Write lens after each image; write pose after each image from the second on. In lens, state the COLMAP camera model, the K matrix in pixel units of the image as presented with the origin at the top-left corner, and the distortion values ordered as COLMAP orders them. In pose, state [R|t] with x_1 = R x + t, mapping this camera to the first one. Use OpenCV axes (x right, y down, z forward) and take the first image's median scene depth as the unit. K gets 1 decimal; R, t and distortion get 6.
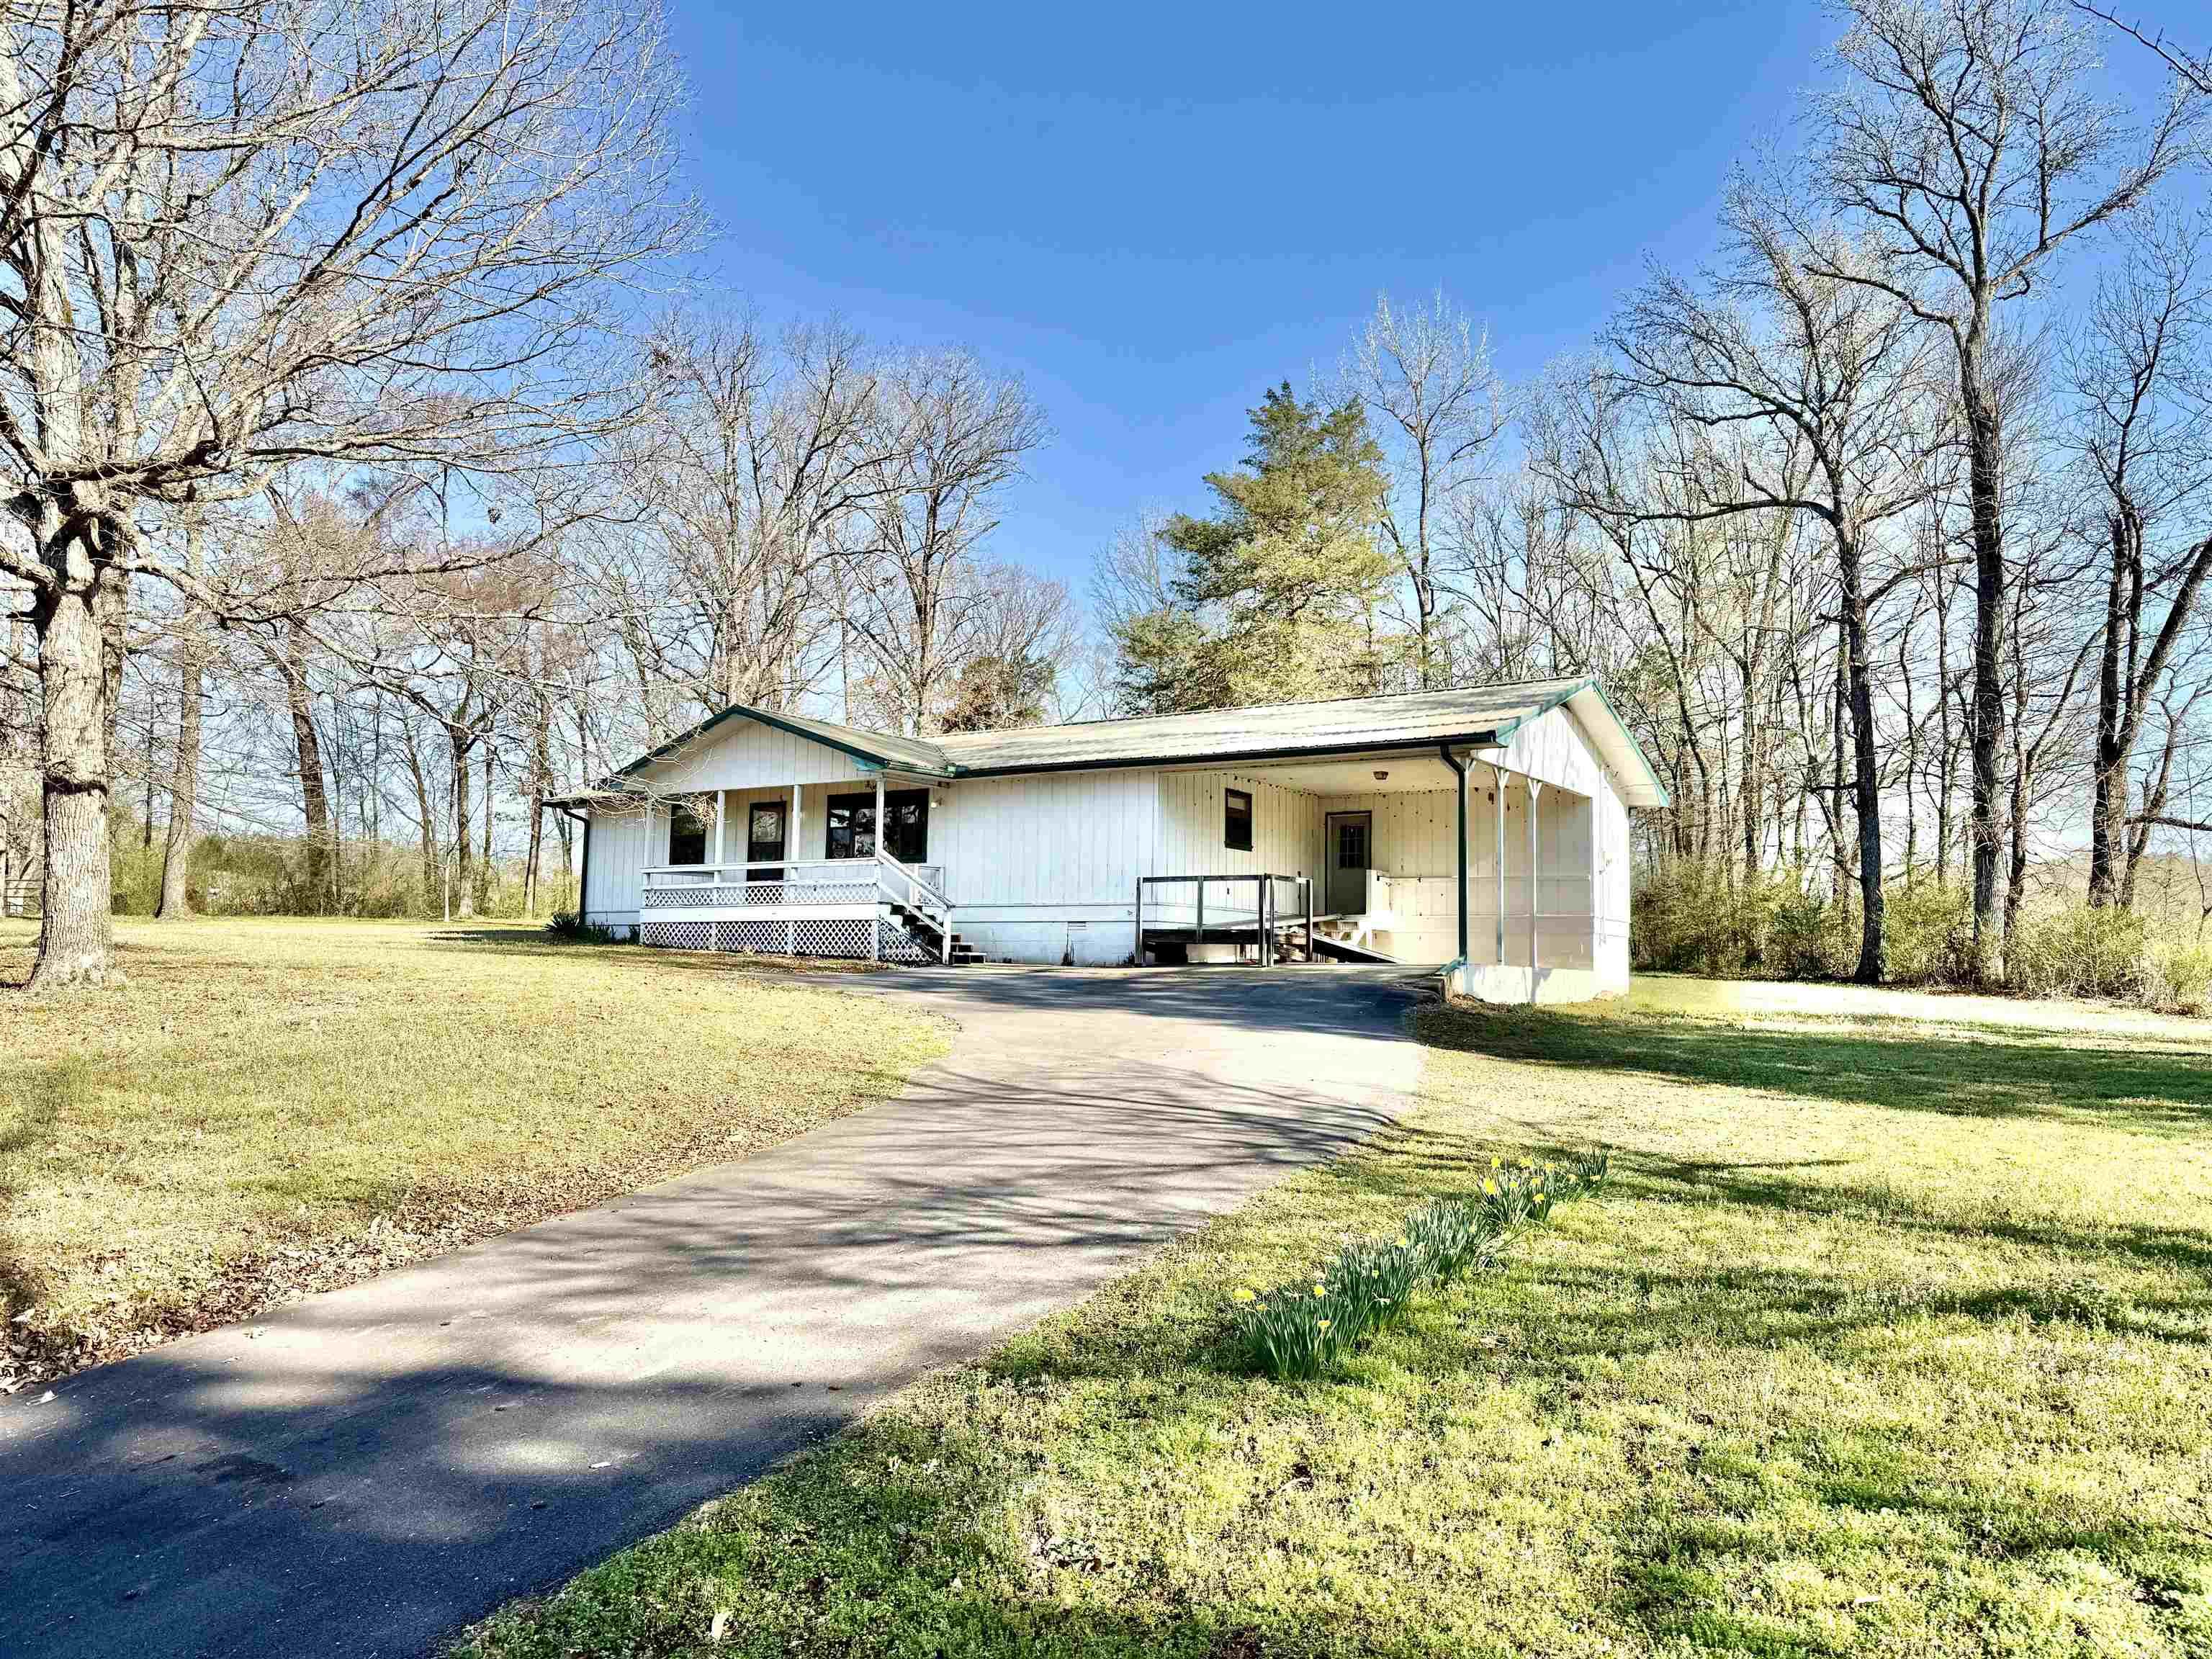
lens RADIAL K [[1577.8, 0, 1115.4], [0, 1577.8, 830.4], [0, 0, 1]] dist [0.132119, -0.220733]
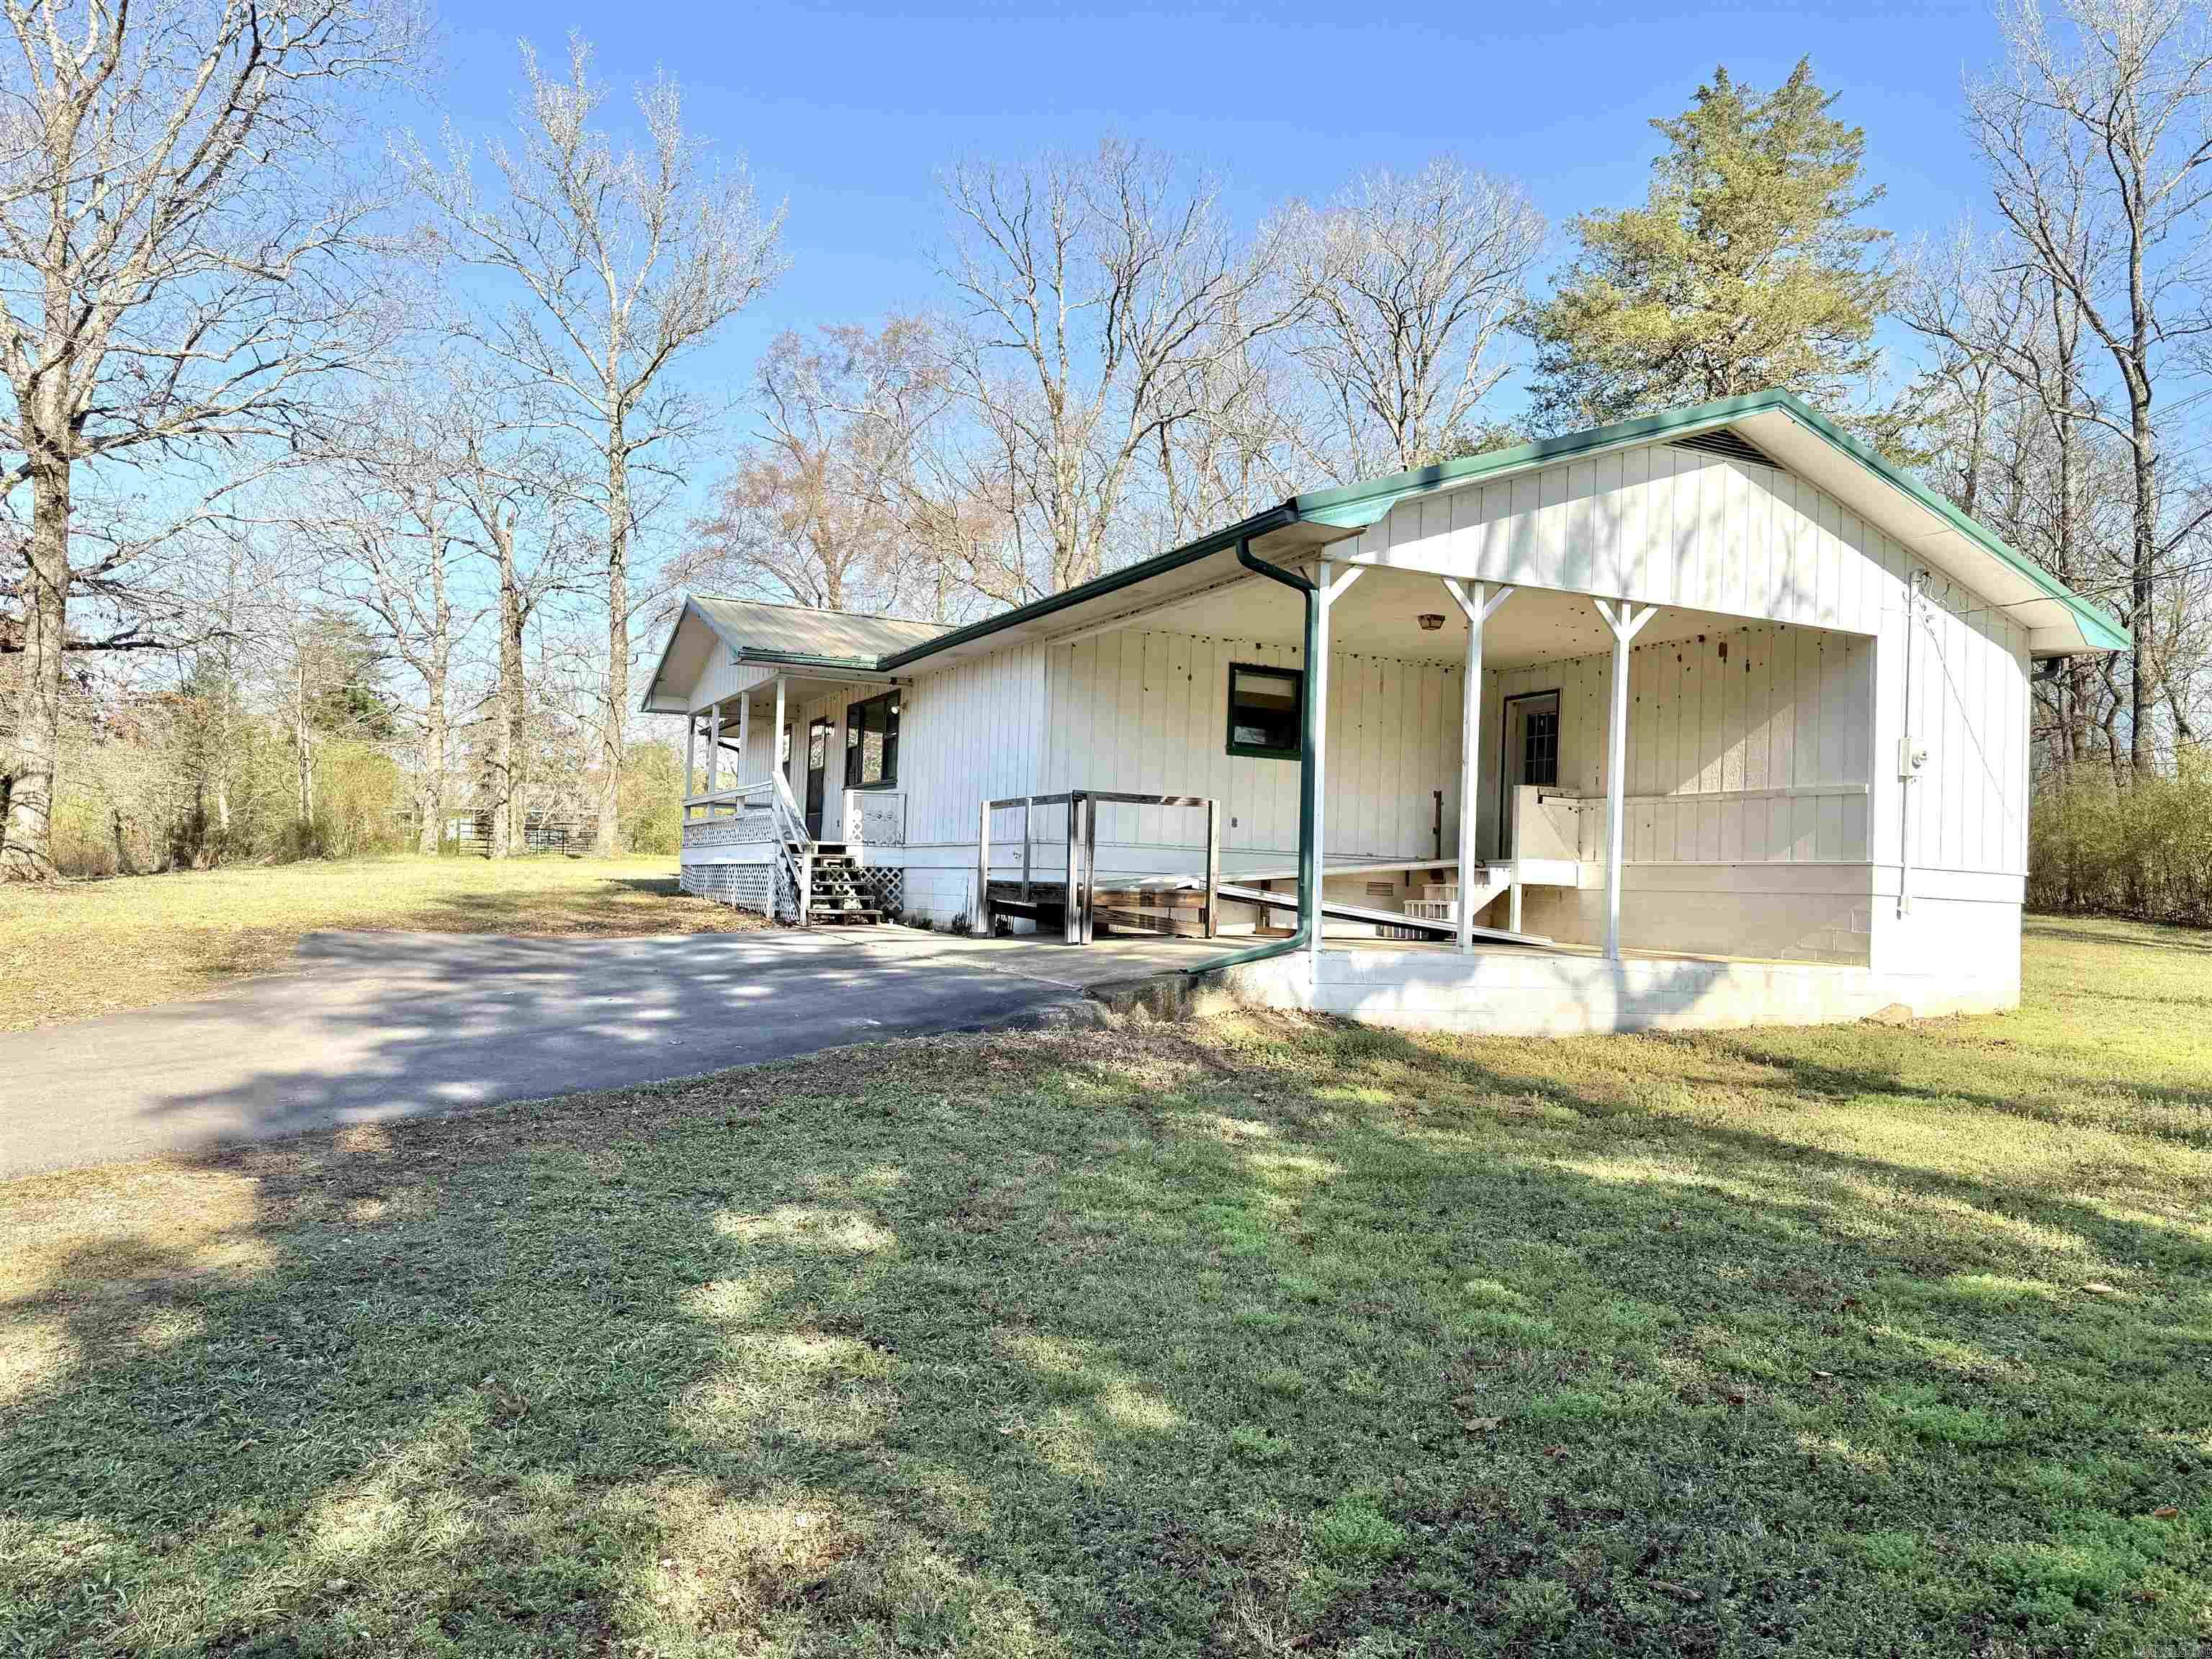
lens RADIAL K [[1578.8, 0, 1094.7], [0, 1578.8, 831.9], [0, 0, 1]] dist [0.052110, -0.039676]
pose [[0.858199, -0.006768, -0.513273, 0.359051], [0.026544, 0.999160, 0.031206, 0.021428], [0.512630, -0.040405, 0.857658, 0.426646]]
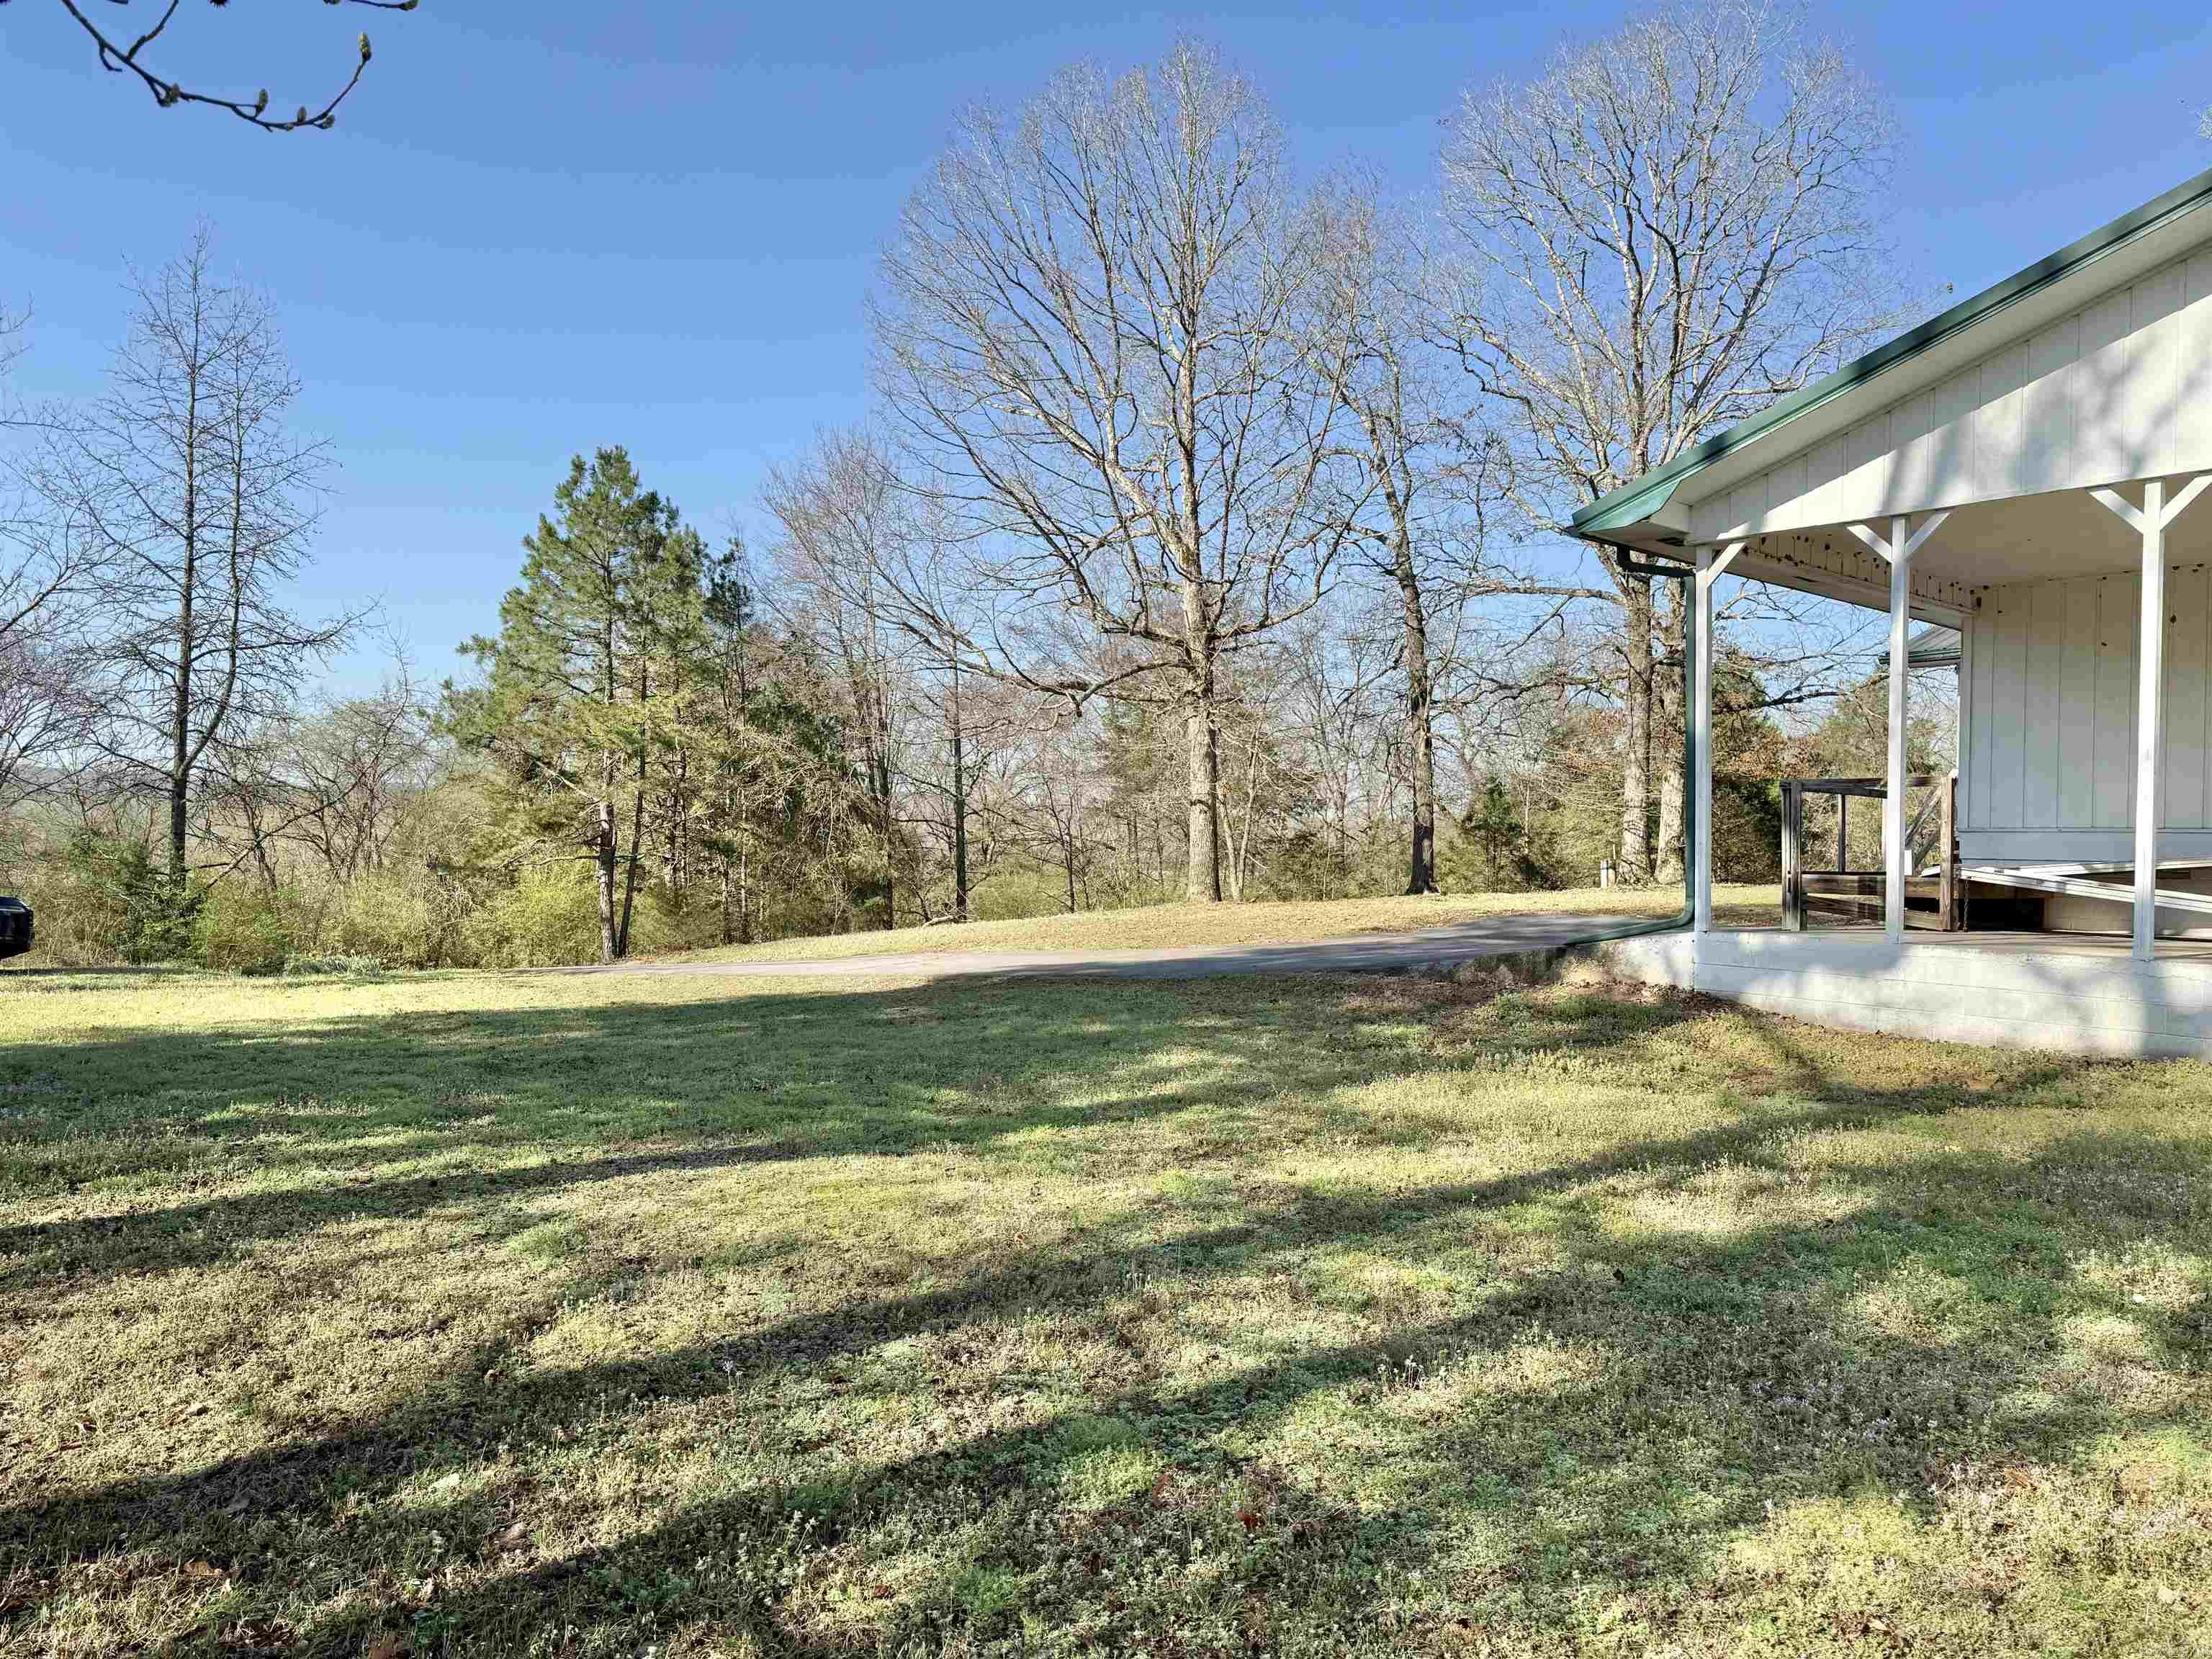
lens RADIAL K [[1578.8, 0, 1094.7], [0, 1578.8, 831.9], [0, 0, 1]] dist [0.052110, -0.039676]
pose [[-0.298701, -0.031477, -0.953828, 0.651698], [0.058449, 0.996976, -0.051205, 0.053393], [0.952555, -0.071046, -0.295958, 0.788885]]
